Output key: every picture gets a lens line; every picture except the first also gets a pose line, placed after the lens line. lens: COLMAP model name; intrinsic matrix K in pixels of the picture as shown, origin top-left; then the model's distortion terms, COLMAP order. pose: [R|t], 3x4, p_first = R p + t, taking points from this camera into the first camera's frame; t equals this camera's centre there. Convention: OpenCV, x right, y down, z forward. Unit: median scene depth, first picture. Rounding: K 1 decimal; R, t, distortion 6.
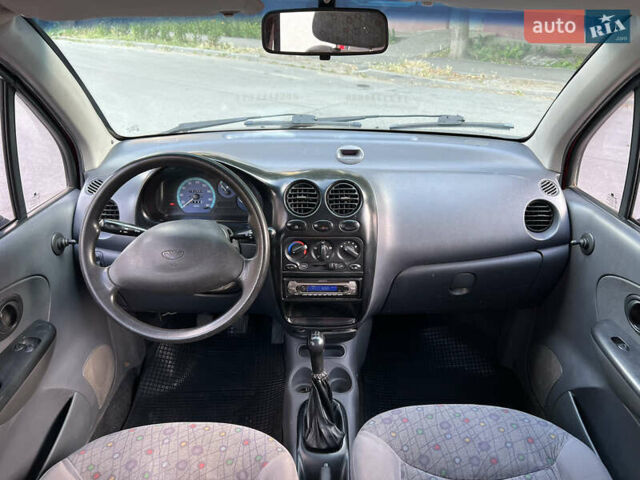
lens RADIAL K [[473.0, 0, 322.3], [0, 473.0, 239.5], [0, 0, 1]] dist [-0.009715, -0.002094]
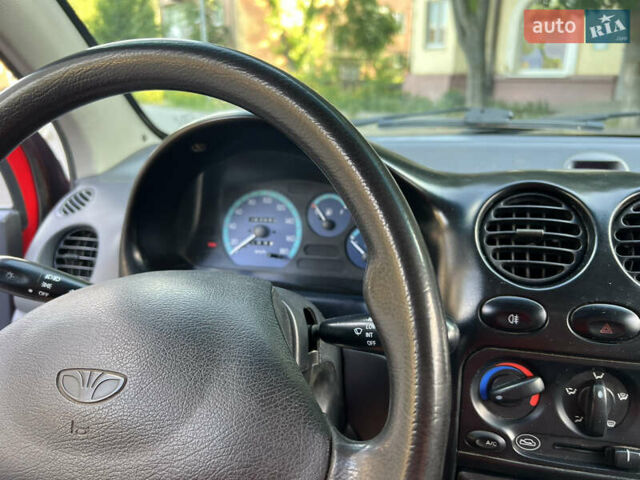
lens RADIAL K [[473.0, 0, 323.8], [0, 473.0, 237.1], [0, 0, 1]] dist [-0.009715, -0.002094]
pose [[0.962234, 0.043748, -0.268686, -0.093472], [-0.090319, 0.982401, -0.163497, -0.016828], [0.256804, 0.181590, 0.949251, 0.638899]]
